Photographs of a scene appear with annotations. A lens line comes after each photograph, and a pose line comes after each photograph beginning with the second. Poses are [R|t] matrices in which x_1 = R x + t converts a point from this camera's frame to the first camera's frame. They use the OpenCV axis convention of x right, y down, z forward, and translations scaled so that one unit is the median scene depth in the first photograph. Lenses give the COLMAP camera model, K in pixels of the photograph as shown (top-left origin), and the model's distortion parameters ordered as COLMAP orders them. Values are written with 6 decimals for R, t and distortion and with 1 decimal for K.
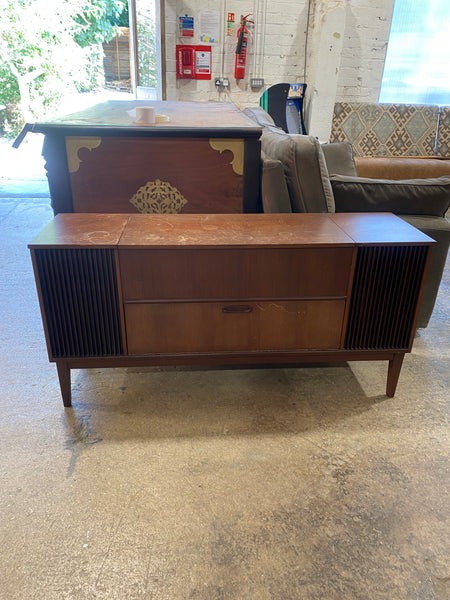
lens RADIAL K [[457.3, 0, 225.0], [0, 457.3, 294.0], [0, 0, 1]] dist [0.004928, -0.014276]
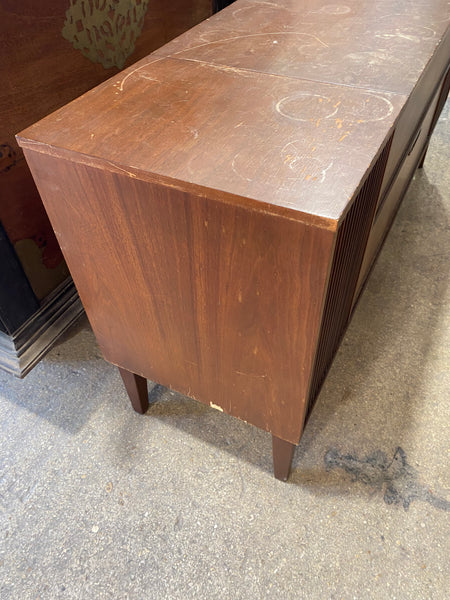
lens RADIAL K [[457.3, 0, 228.6], [0, 457.3, 312.4], [0, 0, 1]] dist [0.004928, -0.014276]
pose [[0.512513, -0.660523, 0.548671, -0.485912], [0.397734, 0.748902, 0.530050, -0.177656], [-0.761011, -0.053433, 0.646534, 0.651658]]
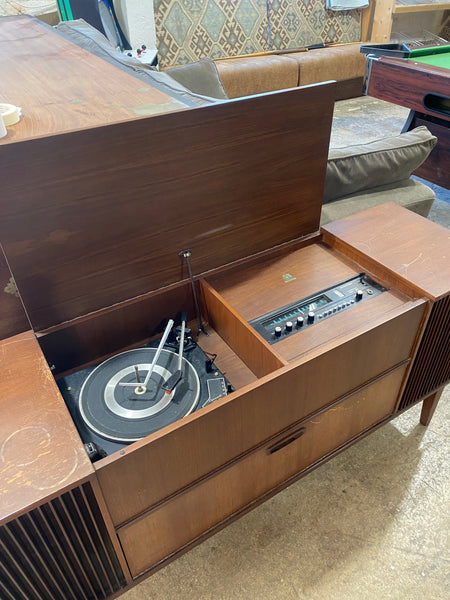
lens RADIAL K [[457.3, 0, 228.3], [0, 457.3, 301.5], [0, 0, 1]] dist [0.004928, -0.014276]
pose [[0.880191, -0.313011, 0.356774, -0.176561], [0.216600, 0.933775, 0.284866, -0.287261], [-0.422313, -0.173460, 0.889699, 0.417582]]
